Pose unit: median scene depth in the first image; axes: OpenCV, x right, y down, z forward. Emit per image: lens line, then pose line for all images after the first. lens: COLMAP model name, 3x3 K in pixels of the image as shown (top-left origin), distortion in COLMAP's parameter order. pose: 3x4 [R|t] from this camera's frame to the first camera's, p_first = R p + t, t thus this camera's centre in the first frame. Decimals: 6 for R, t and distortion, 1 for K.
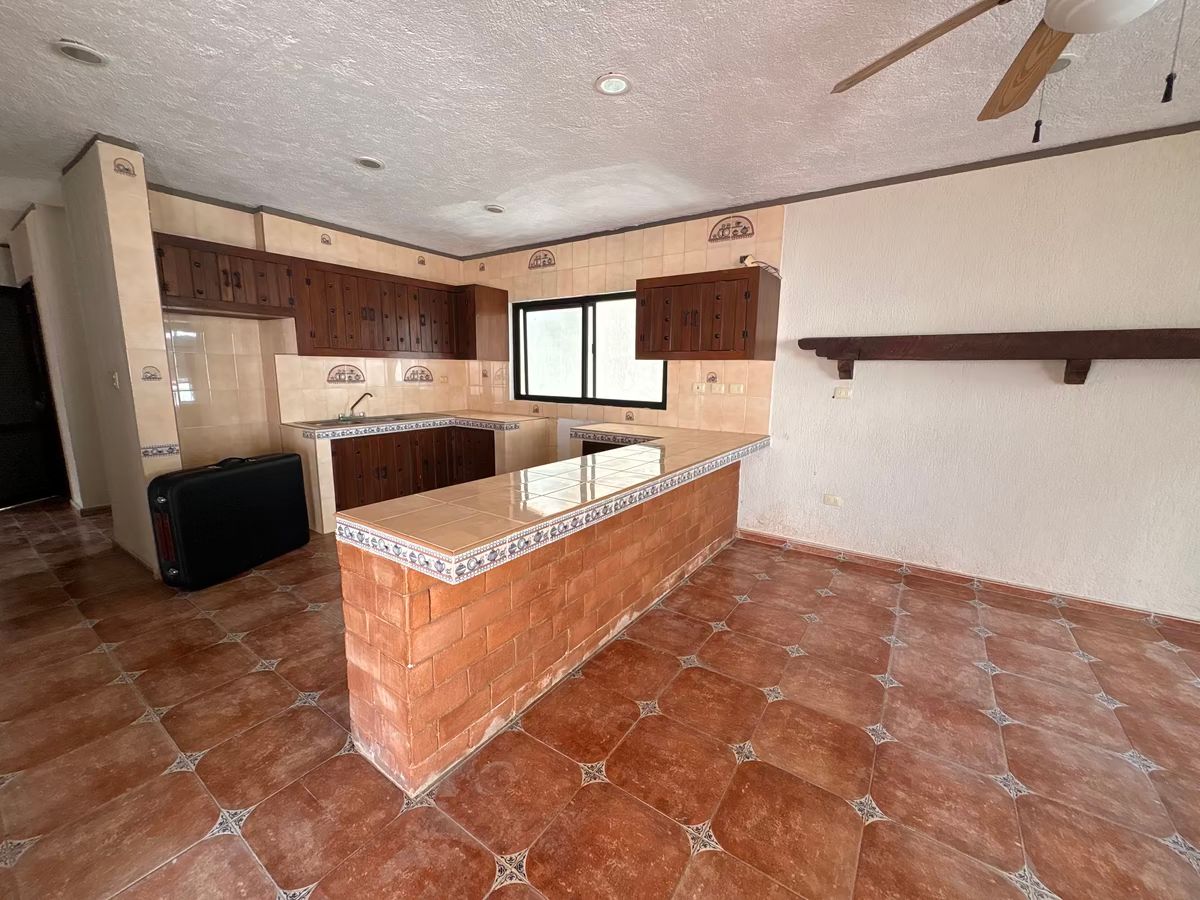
lens RADIAL K [[477.8, 0, 600.2], [0, 477.8, 447.3], [0, 0, 1]] dist [-0.000451, 0.000182]
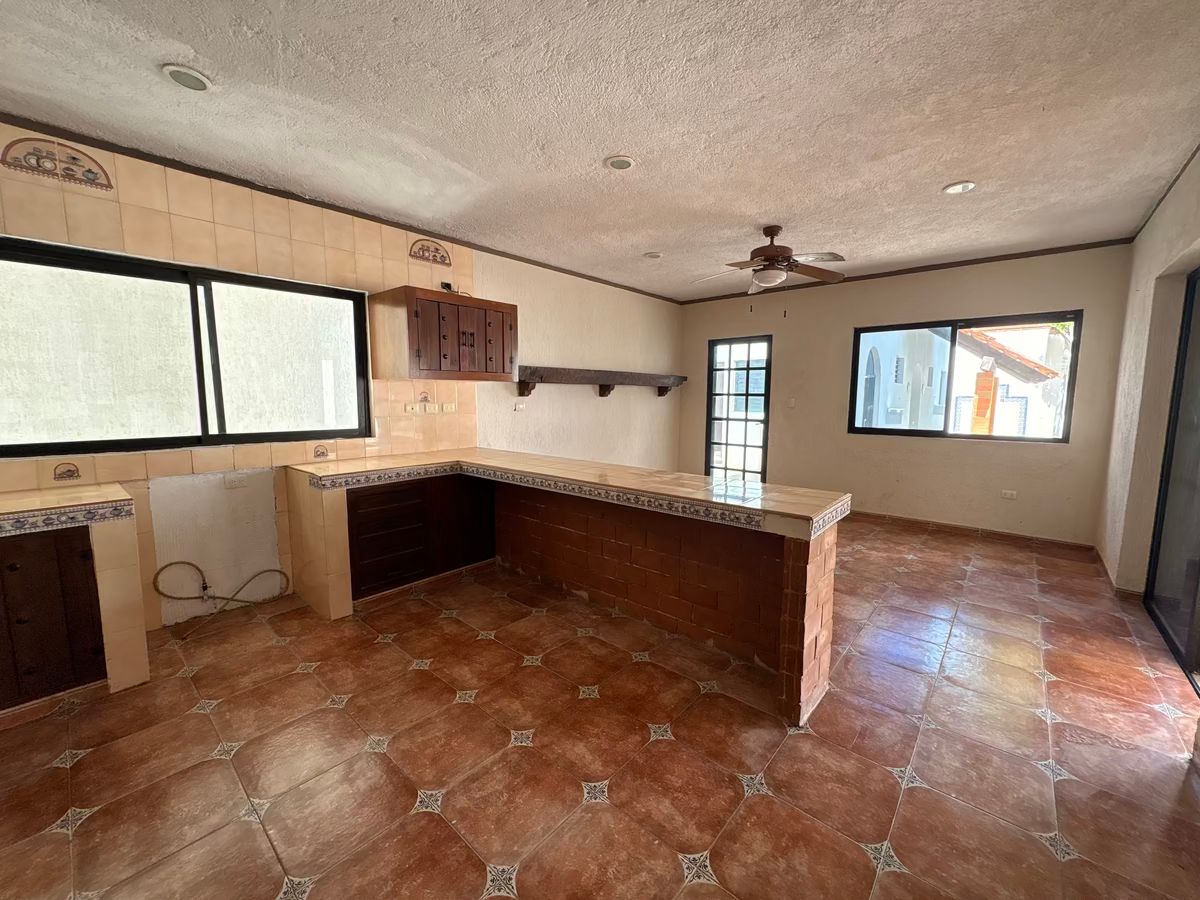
lens RADIAL K [[477.8, 0, 598.0], [0, 477.8, 449.7], [0, 0, 1]] dist [-0.000451, 0.000182]
pose [[0.115020, -0.126803, 0.985237, -0.811689], [0.153359, 0.982195, 0.108508, -0.107844], [-0.981454, 0.138614, 0.132419, 0.625060]]
